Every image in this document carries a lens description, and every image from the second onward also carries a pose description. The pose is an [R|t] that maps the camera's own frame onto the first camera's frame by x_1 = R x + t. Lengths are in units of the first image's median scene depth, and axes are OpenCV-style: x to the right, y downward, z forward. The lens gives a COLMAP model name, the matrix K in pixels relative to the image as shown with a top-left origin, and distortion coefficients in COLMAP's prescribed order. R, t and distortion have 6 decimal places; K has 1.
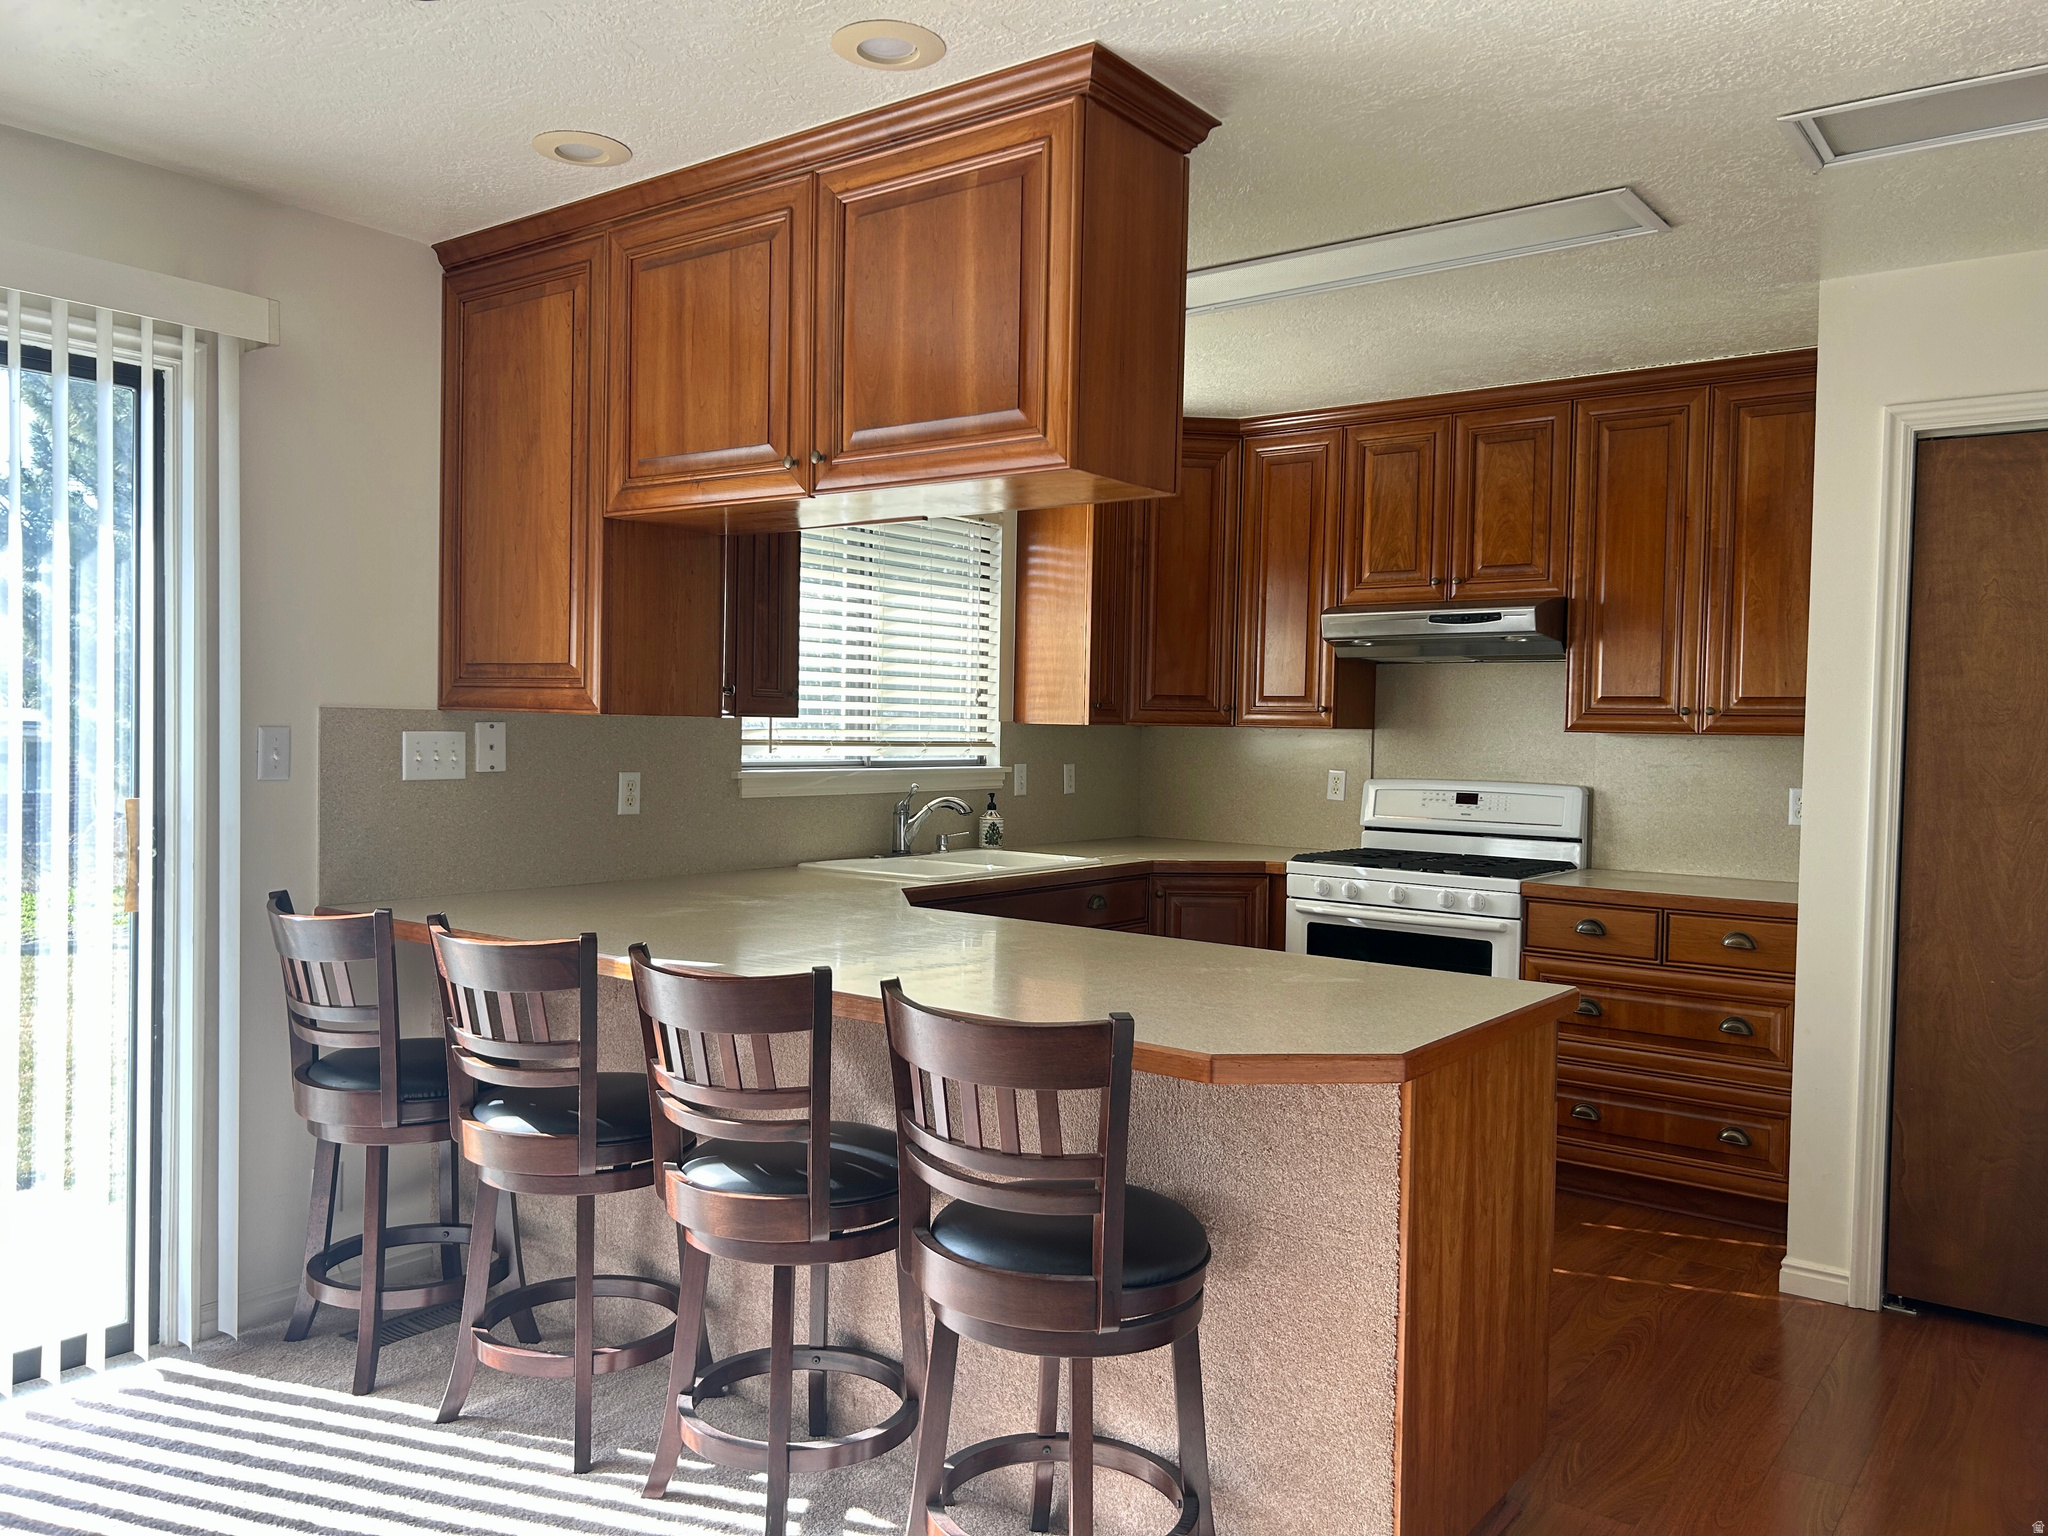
lens RADIAL K [[1546.4, 0, 1024.0], [0, 1546.4, 768.0], [0, 0, 1]] dist [0.005213, 0.000881]
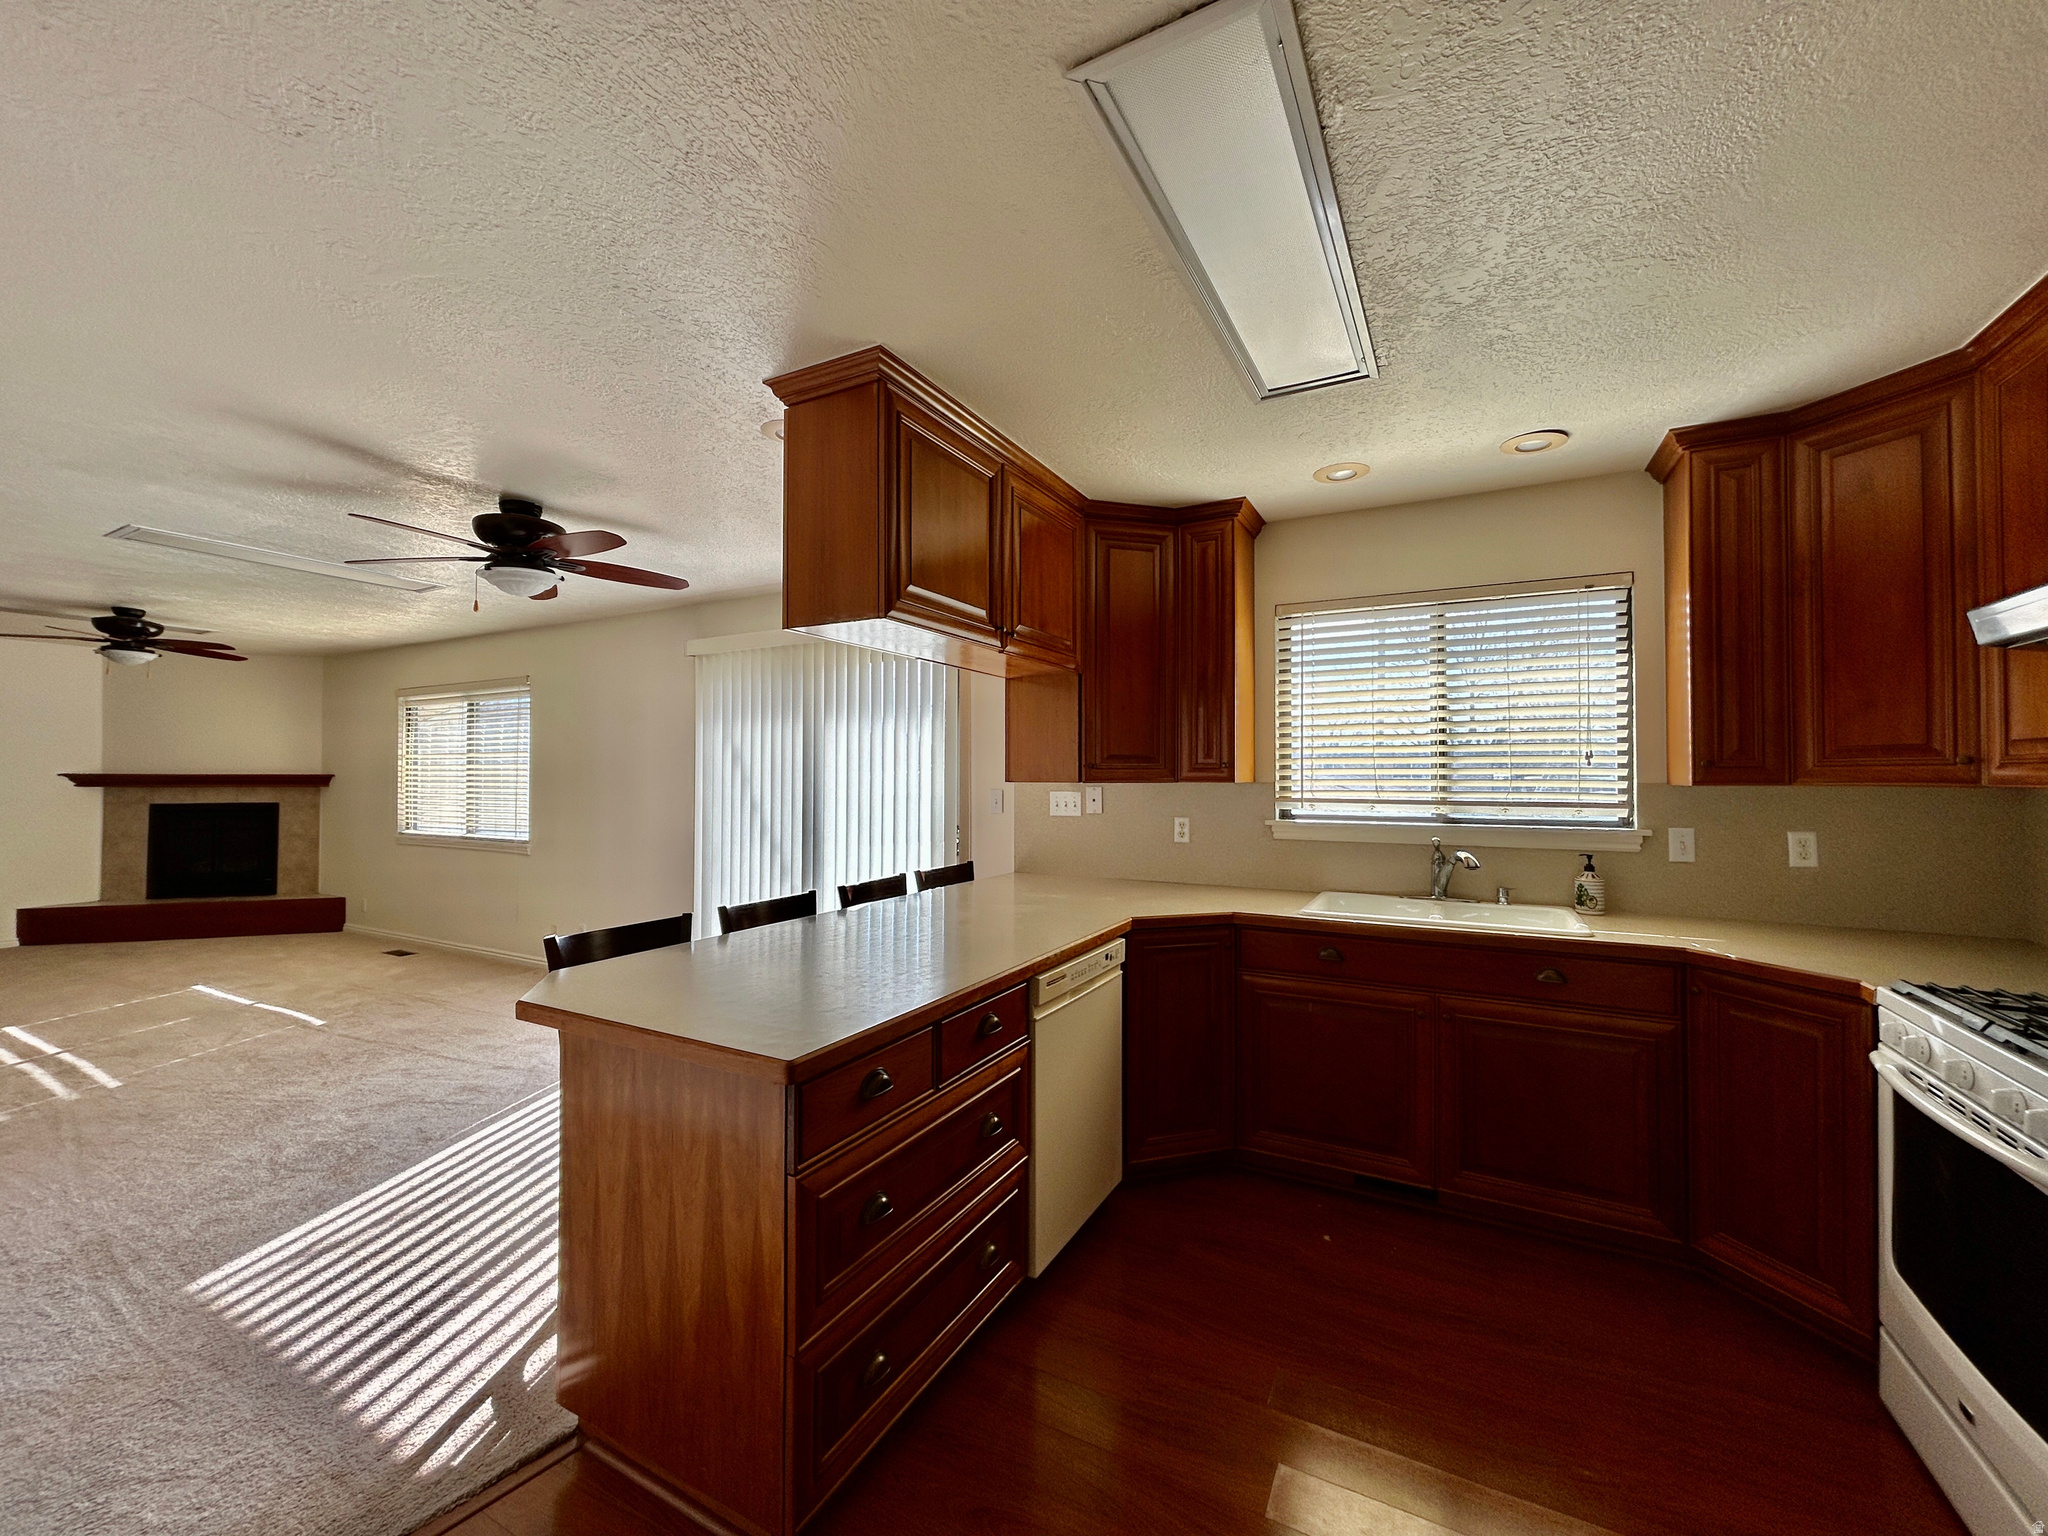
lens RADIAL K [[819.3, 0, 1022.7], [0, 819.3, 767.6], [0, 0, 1]] dist [-0.000291, -0.001513]
pose [[0.148953, -0.029472, -0.988405, 0.493966], [-0.026306, 0.999084, -0.033755, -0.013630], [0.988494, 0.031029, 0.148042, 0.612519]]
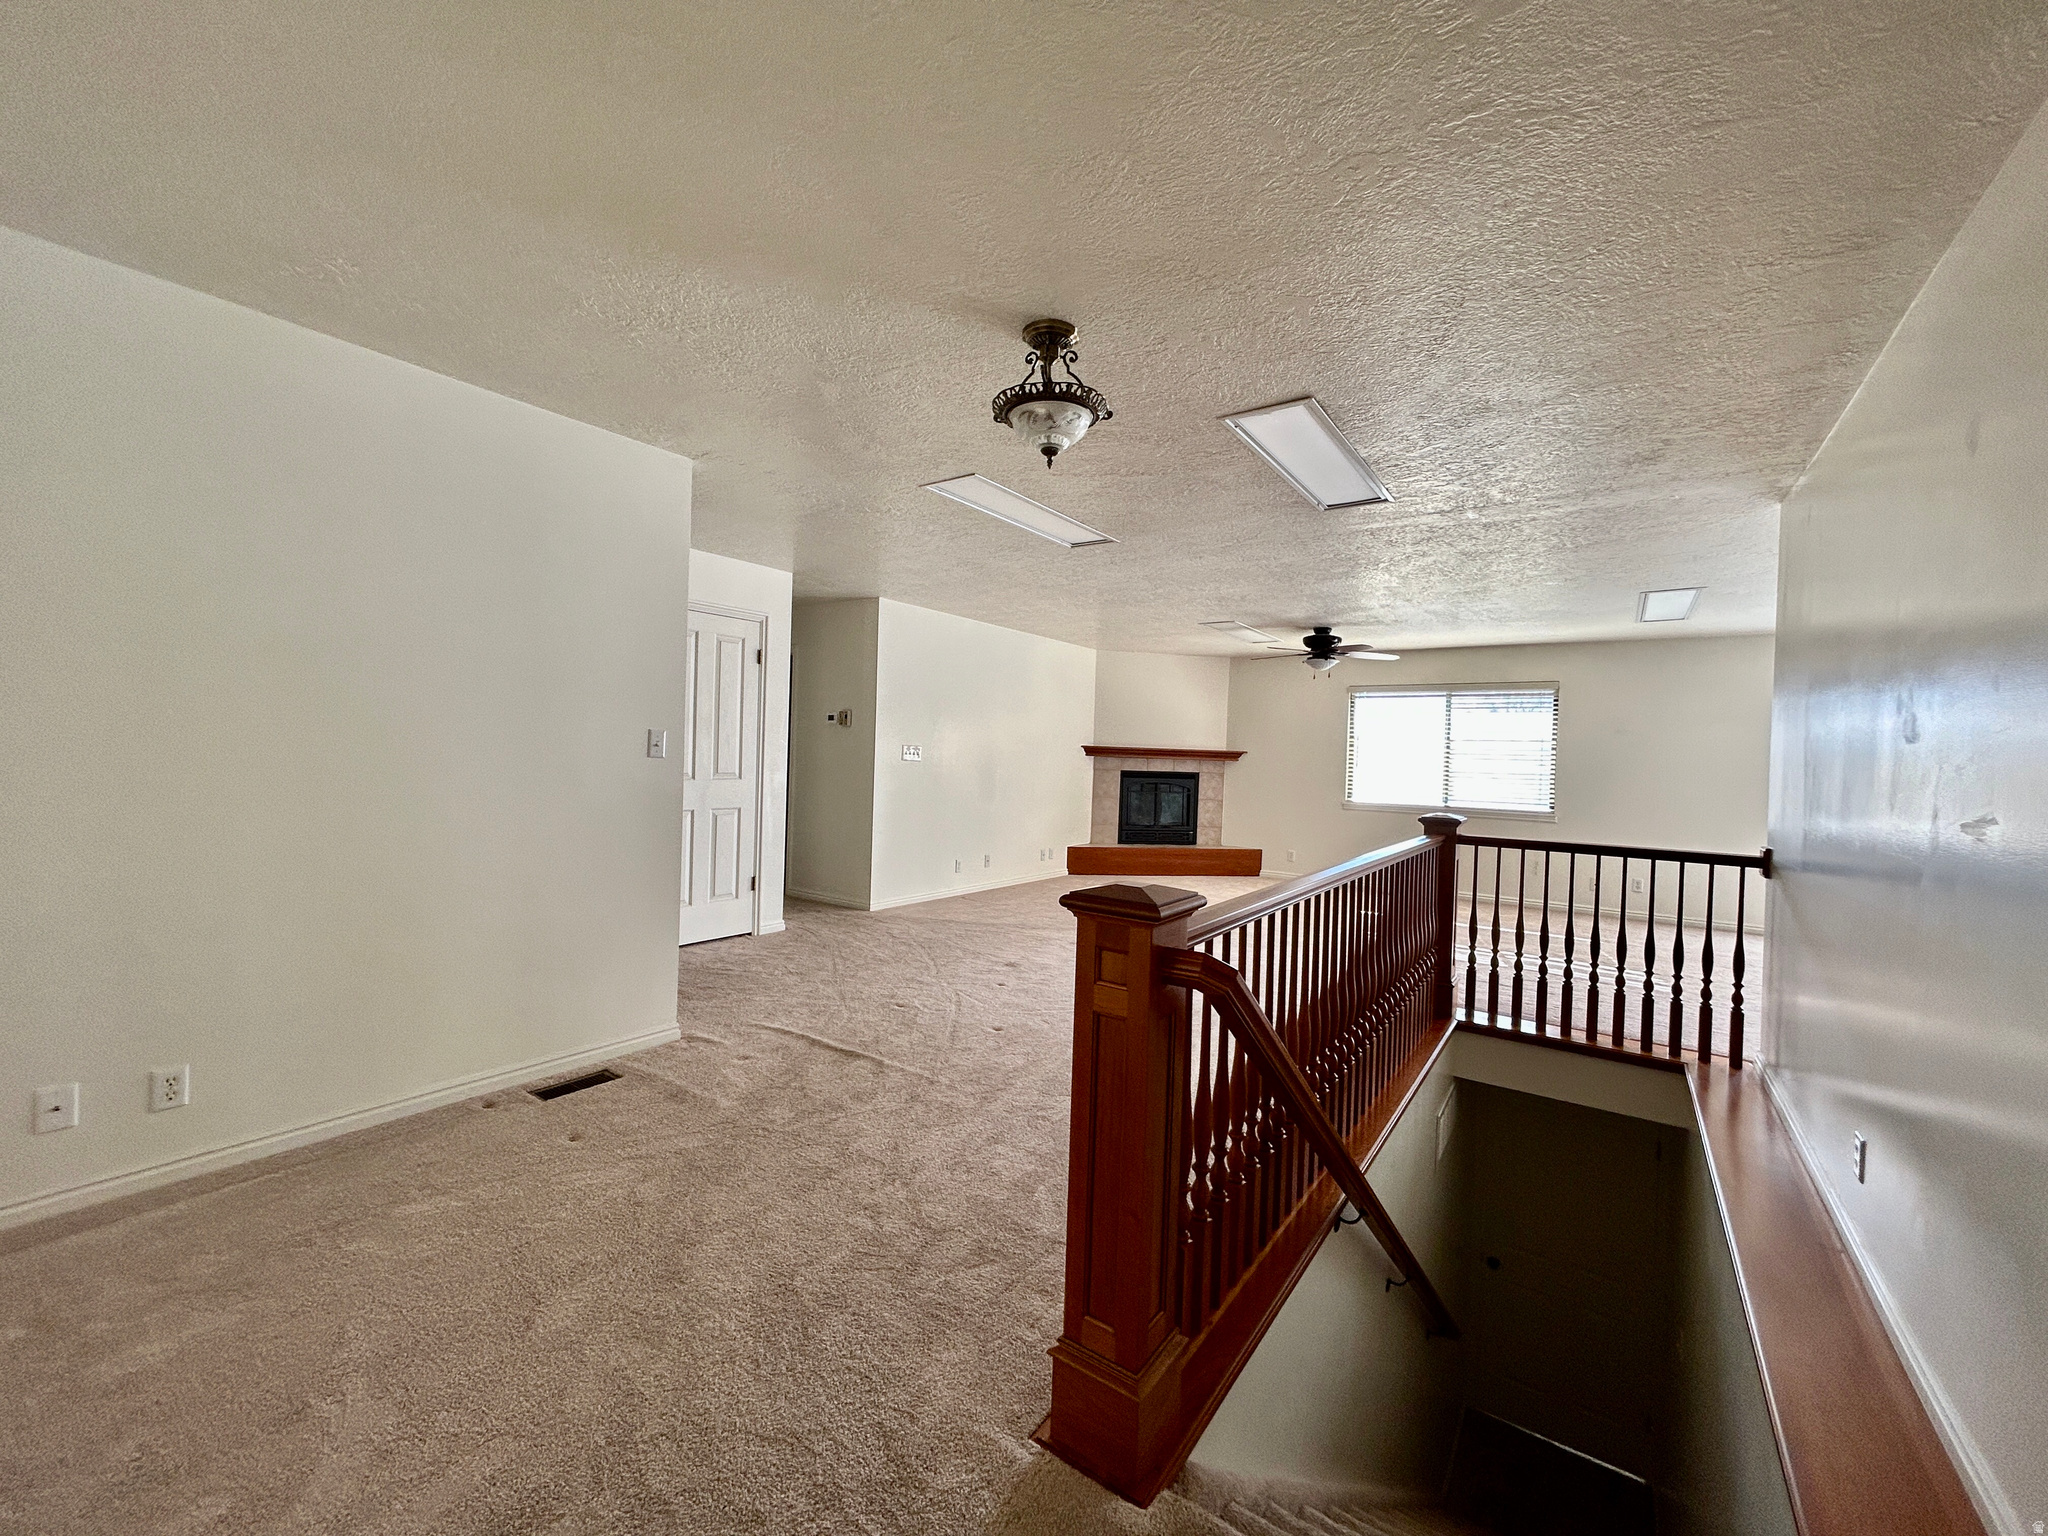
lens RADIAL K [[819.3, 0, 1022.7], [0, 819.3, 767.6], [0, 0, 1]] dist [-0.000291, -0.001513]
pose [[0.022023, -0.000193, -0.999757, 0.702881], [-0.061489, 0.998107, -0.001547, 0.054187], [0.997865, 0.061509, 0.021969, -0.988863]]
